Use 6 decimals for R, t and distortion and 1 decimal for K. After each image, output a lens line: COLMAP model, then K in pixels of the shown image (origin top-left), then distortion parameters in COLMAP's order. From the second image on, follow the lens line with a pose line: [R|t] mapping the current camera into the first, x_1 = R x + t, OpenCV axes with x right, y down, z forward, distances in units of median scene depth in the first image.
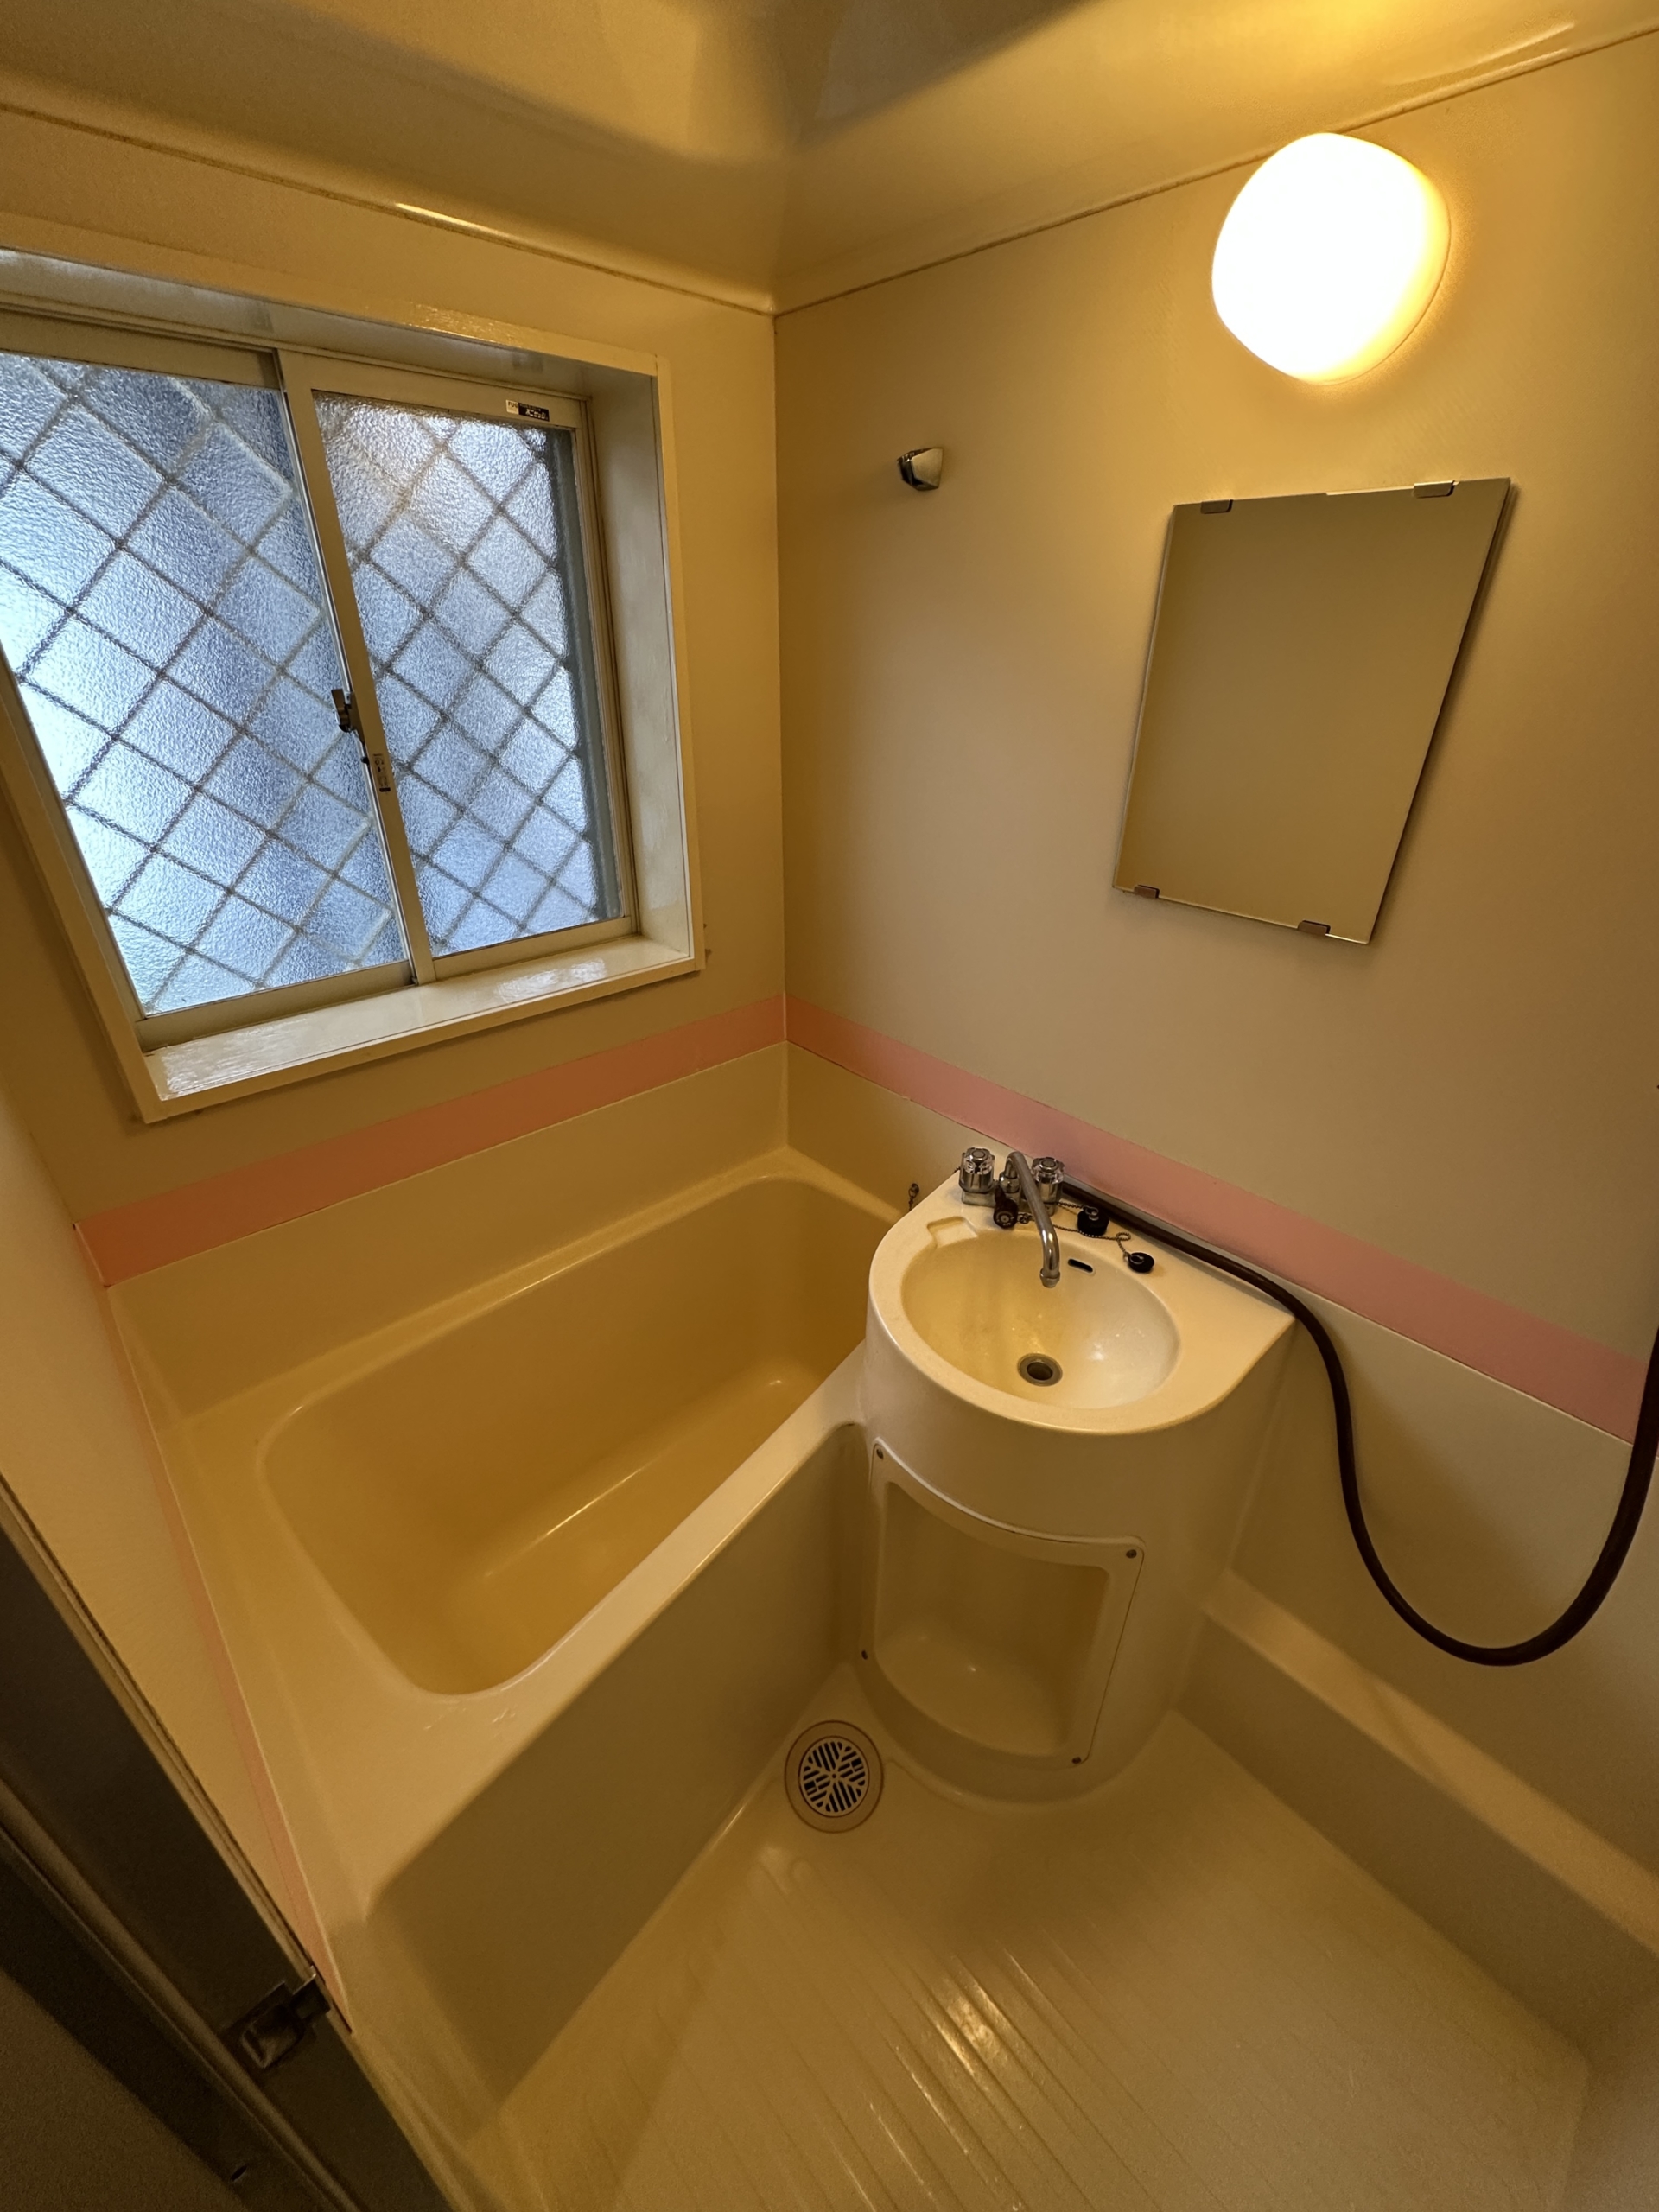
lens RADIAL K [[880.2, 0, 836.0], [0, 880.2, 1097.7], [0, 0, 1]] dist [-0.002732, 0.000742]
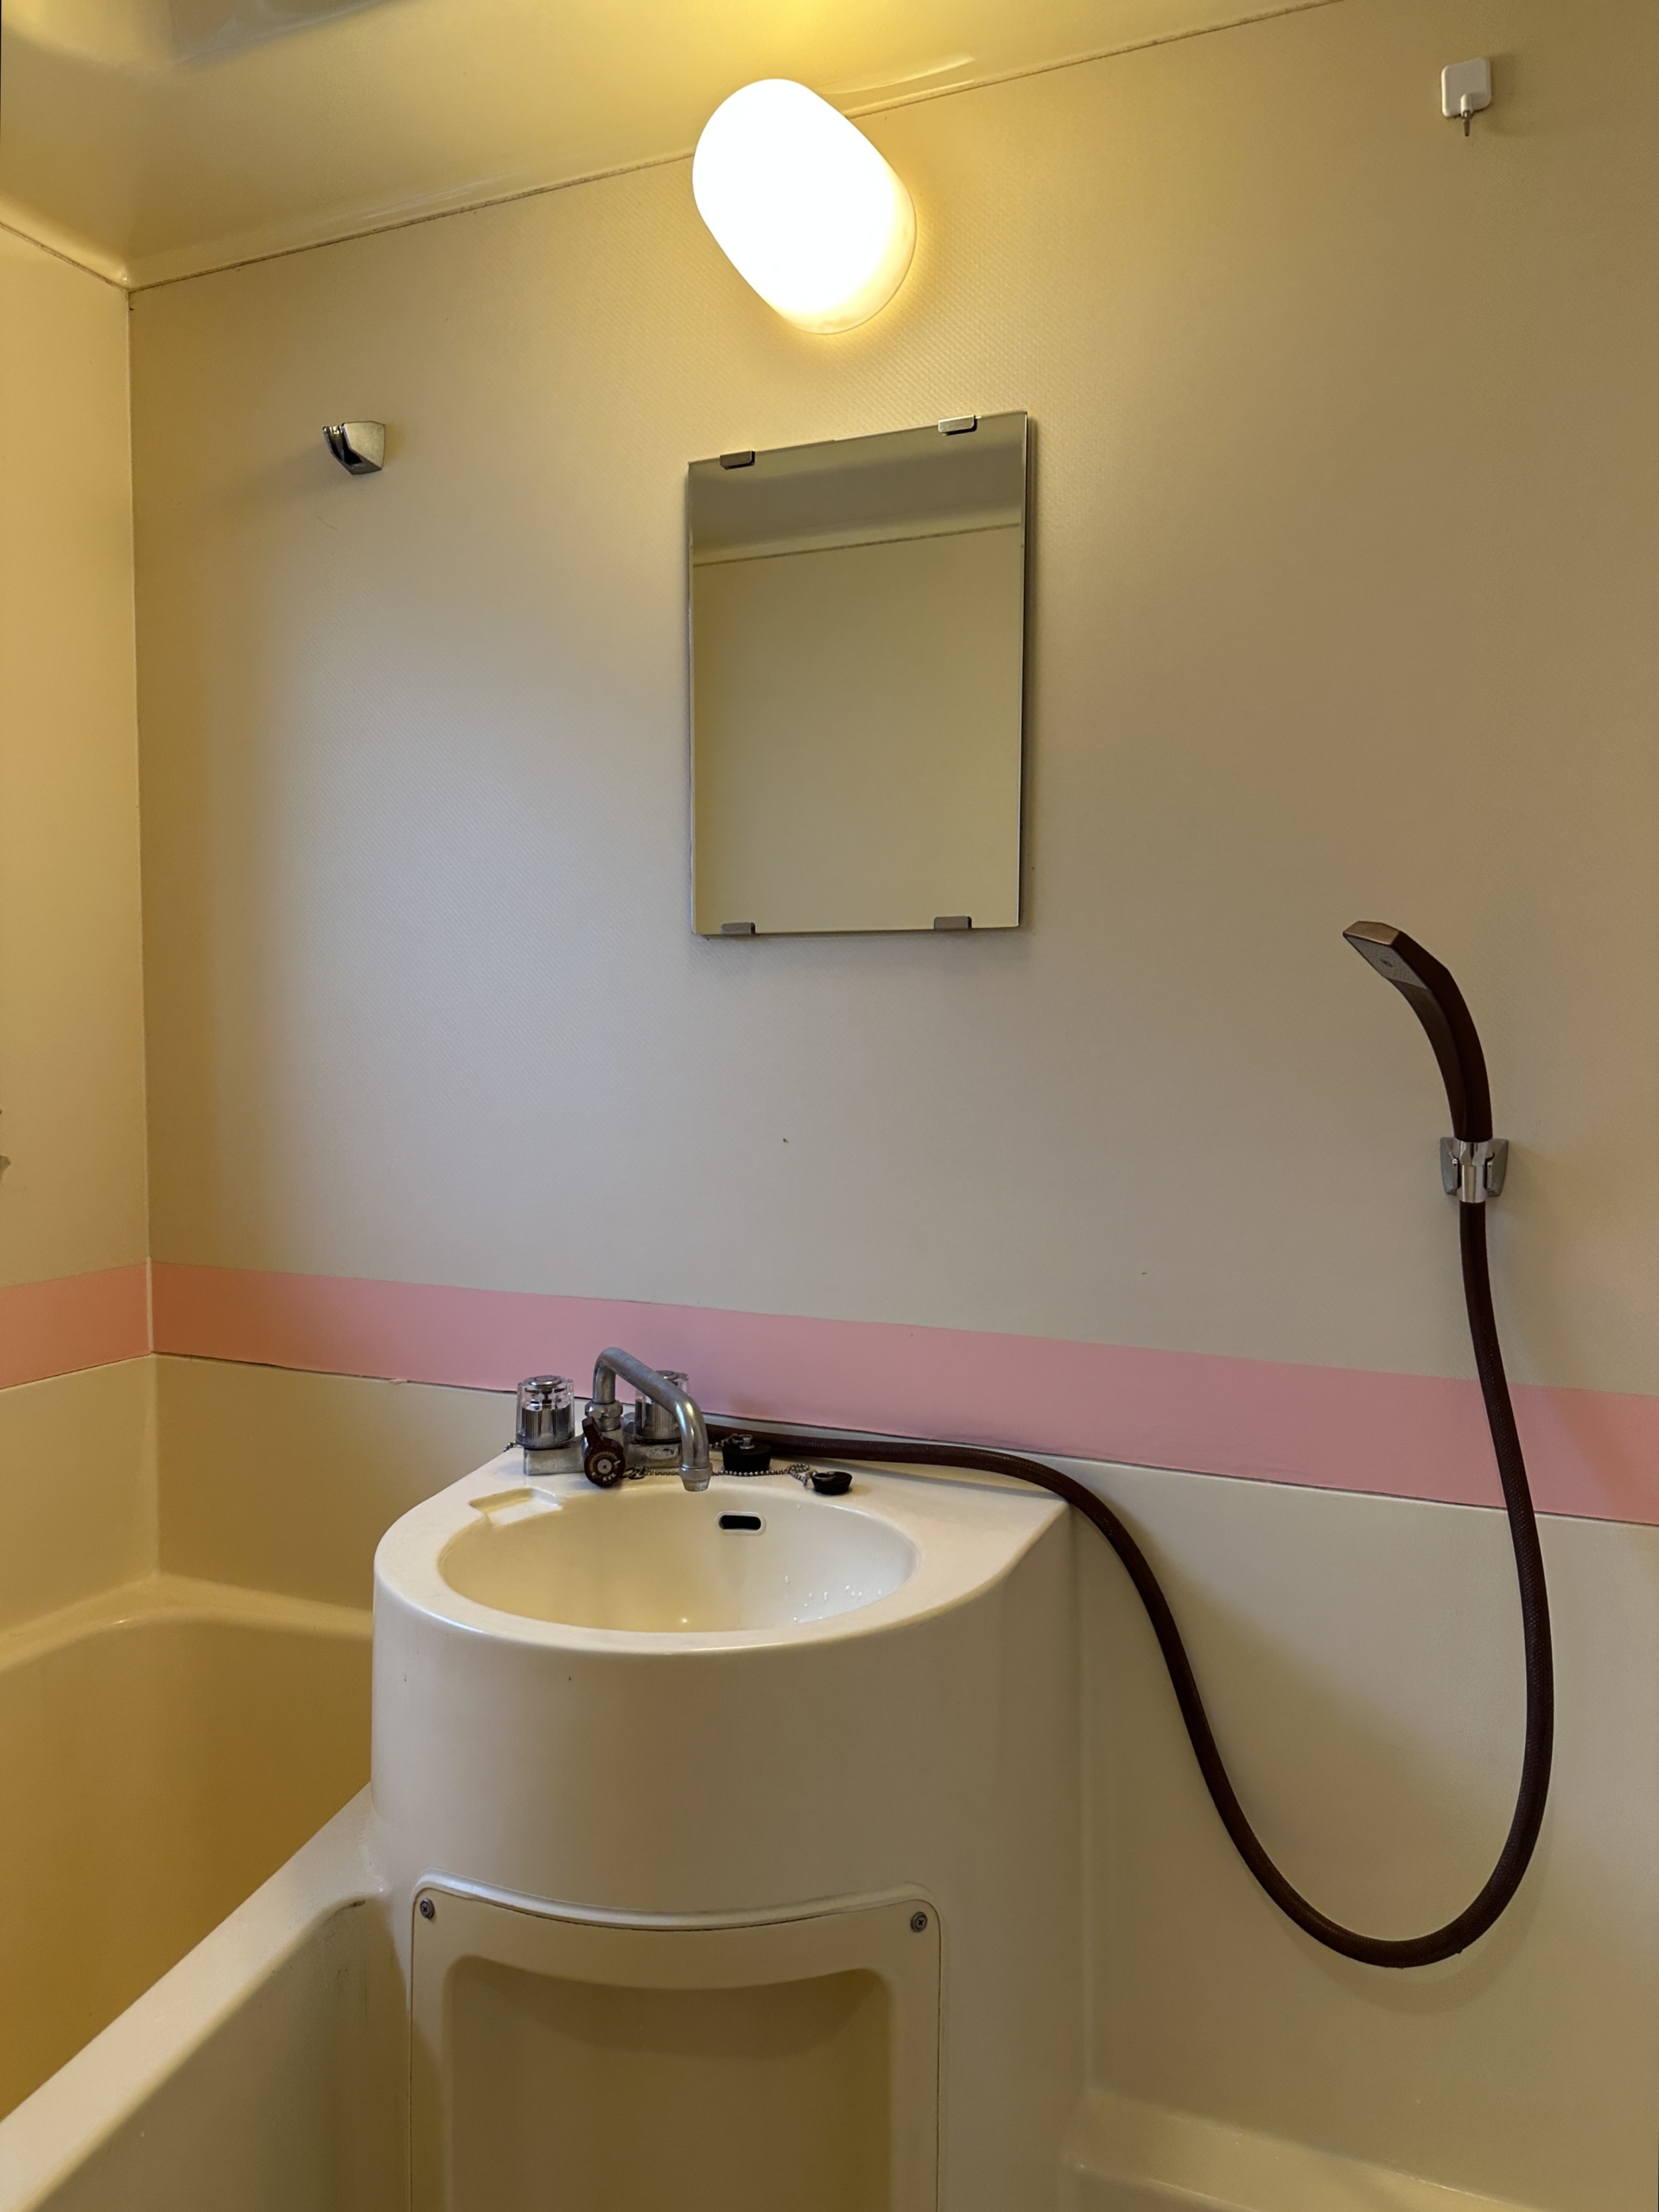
lens RADIAL K [[1551.1, 0, 819.9], [0, 1551.1, 1106.5], [0, 0, 1]] dist [0.044704, -0.056870]
pose [[0.919986, -0.031227, 0.390706, -0.072028], [0.191335, 0.905760, -0.378140, 0.342350], [-0.342078, 0.422639, 0.839261, -0.012601]]
